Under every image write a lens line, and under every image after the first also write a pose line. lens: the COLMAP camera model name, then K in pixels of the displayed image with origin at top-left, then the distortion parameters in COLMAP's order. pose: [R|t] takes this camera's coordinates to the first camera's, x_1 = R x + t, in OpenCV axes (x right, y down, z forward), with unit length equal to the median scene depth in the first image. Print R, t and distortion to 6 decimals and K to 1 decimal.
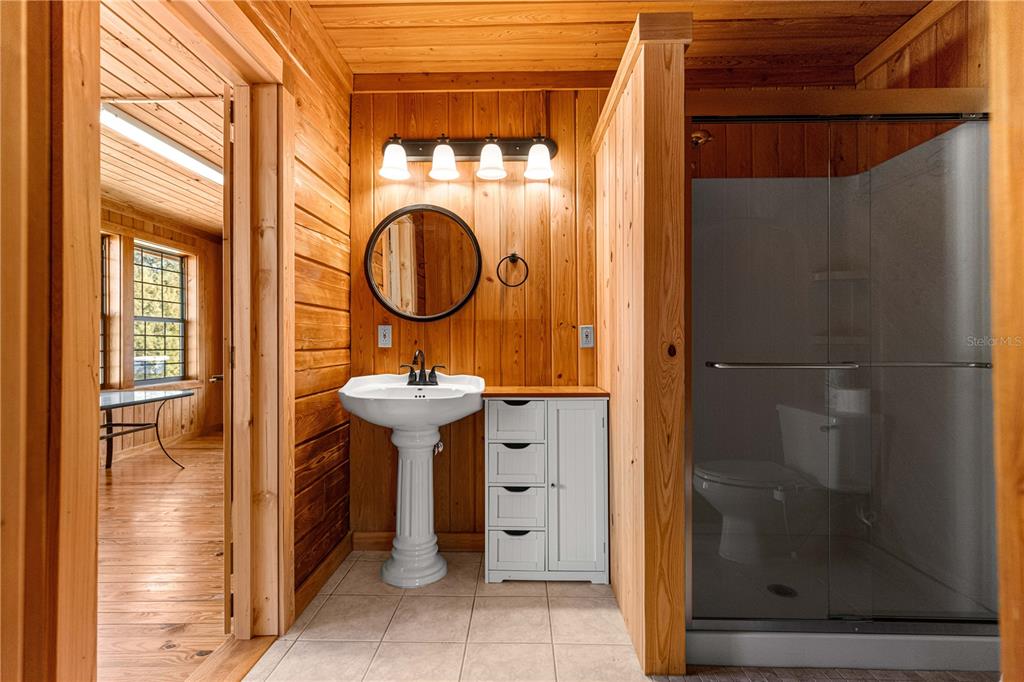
lens RADIAL K [[463.0, 0, 511.5], [0, 463.0, 340.2], [0, 0, 1]] dist [0.008232, -0.001561]
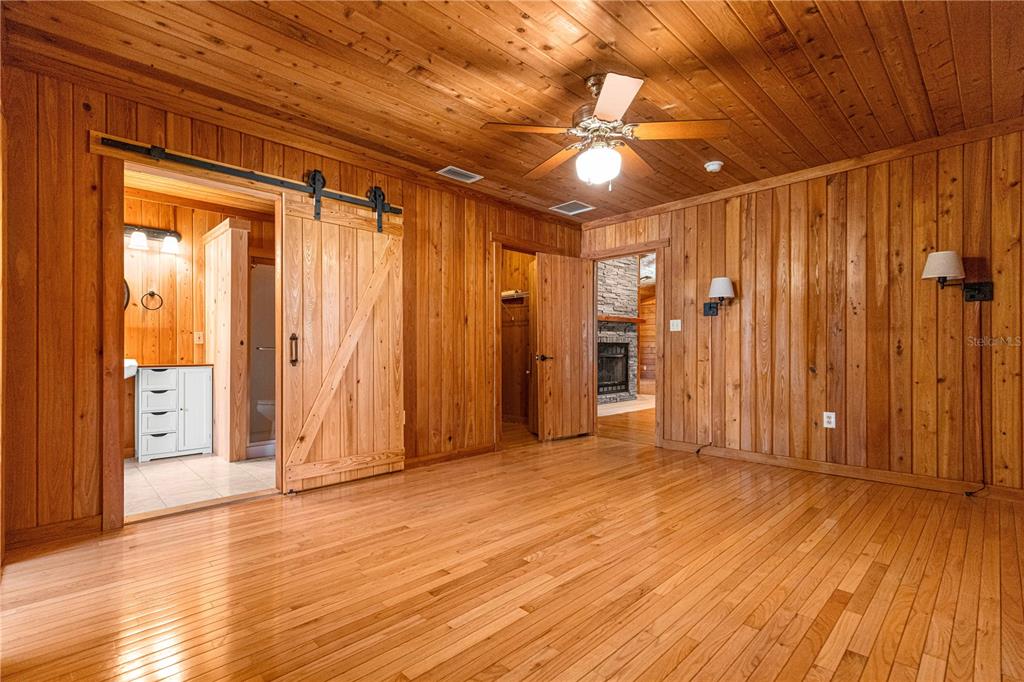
lens RADIAL K [[463.0, 0, 503.3], [0, 463.0, 347.7], [0, 0, 1]] dist [0.008232, -0.001561]
pose [[0.701921, 0.005346, 0.712235, -0.326333], [-0.007557, 0.999971, -0.000059, 0.023578], [-0.712215, -0.005341, 0.701942, -1.262915]]
